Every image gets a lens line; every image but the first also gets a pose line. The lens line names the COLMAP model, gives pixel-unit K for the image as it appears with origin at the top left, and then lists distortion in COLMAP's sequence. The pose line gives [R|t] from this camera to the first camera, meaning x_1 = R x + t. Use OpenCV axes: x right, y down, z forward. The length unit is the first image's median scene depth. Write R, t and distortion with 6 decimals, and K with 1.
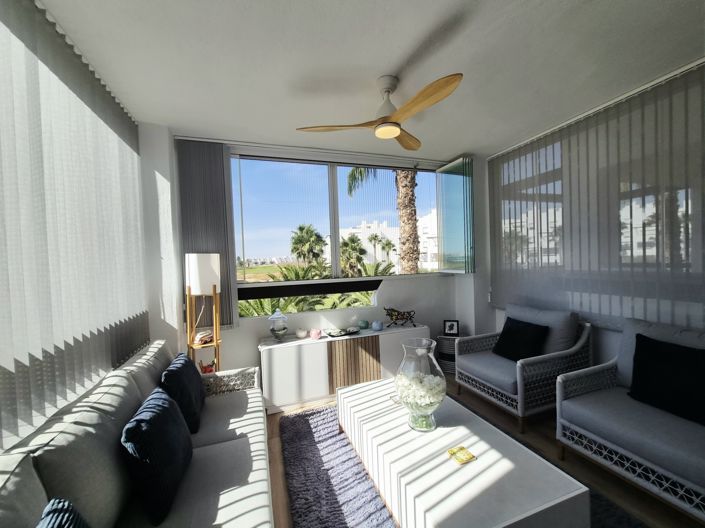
lens RADIAL K [[288.3, 0, 353.0], [0, 288.3, 266.4], [0, 0, 1]] dist [-0.000909, 0.000381]
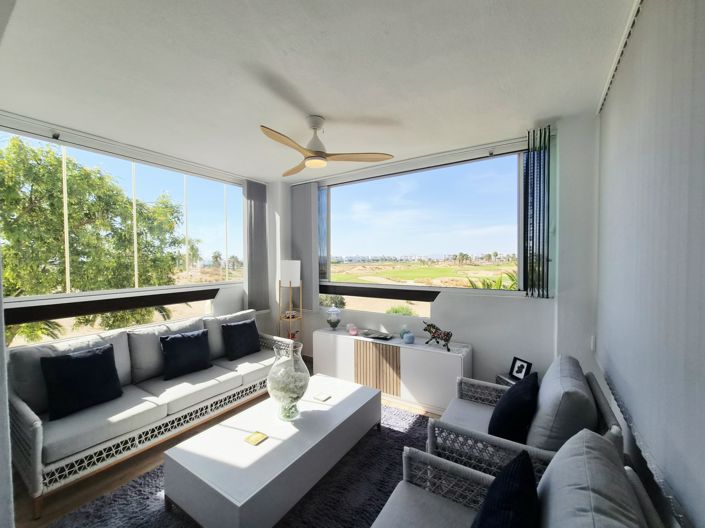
lens RADIAL K [[288.3, 0, 353.0], [0, 288.3, 266.4], [0, 0, 1]] dist [-0.000909, 0.000381]
pose [[0.612623, 0.052193, -0.788650, 0.893462], [-0.032646, 0.998637, 0.040731, -0.083674], [0.789701, 0.000794, 0.613492, 0.323852]]
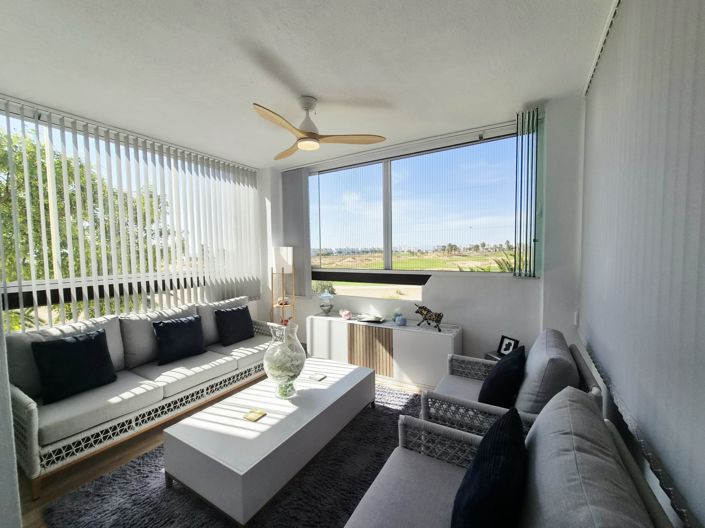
lens RADIAL K [[288.3, 0, 353.0], [0, 288.3, 266.4], [0, 0, 1]] dist [-0.000909, 0.000381]
pose [[0.640408, 0.067862, -0.765031, 0.897939], [-0.024389, 0.997383, 0.068056, -0.052980], [0.767648, -0.024925, 0.640387, 0.306272]]
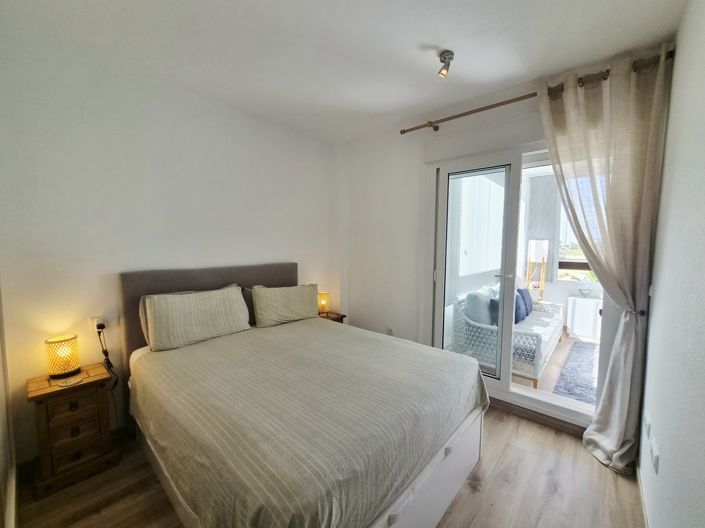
lens RADIAL K [[284.6, 0, 364.8], [0, 284.6, 264.6], [0, 0, 1]] dist [0.000424, 0.000100]
pose [[0.507210, 0.099978, -0.856004, 0.496822], [-0.048615, 0.994986, 0.087404, 0.006938], [0.860450, -0.002717, 0.509528, -0.899800]]
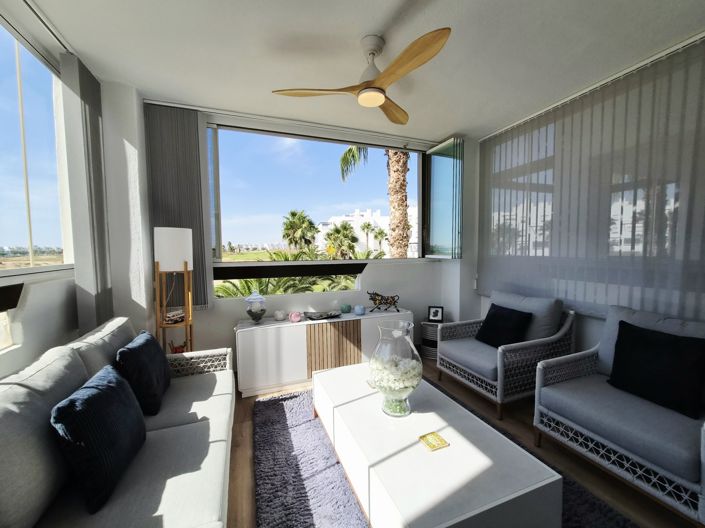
lens RADIAL K [[288.8, 0, 353.2], [0, 288.8, 266.2], [0, 0, 1]] dist [0.000541, -0.000288]
pose [[0.999279, 0.026077, 0.027596, 0.039597], [-0.027134, 0.998885, 0.038628, 0.027322], [-0.026558, -0.039349, 0.998873, 0.042760]]
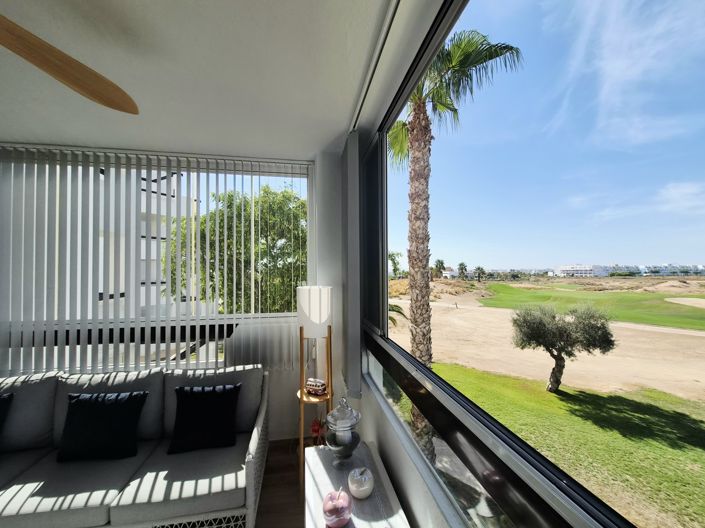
lens RADIAL K [[288.3, 0, 353.0], [0, 288.3, 266.4], [0, 0, 1]] dist [-0.000909, 0.000381]
pose [[-0.159395, 0.018388, -0.987044, 0.288302], [-0.008959, 0.999758, 0.020071, -0.119445], [0.987174, 0.012043, -0.159192, 1.245055]]
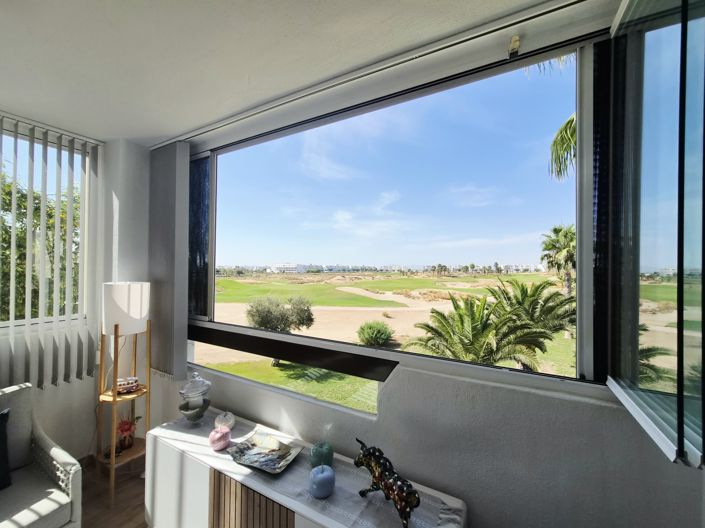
lens RADIAL K [[288.8, 0, 353.2], [0, 288.8, 266.2], [0, 0, 1]] dist [0.000541, -0.000288]
pose [[0.664242, 0.037232, -0.746590, 0.506784], [-0.051232, 0.998678, 0.004223, -0.124834], [0.745760, 0.035444, 0.665272, 0.933644]]
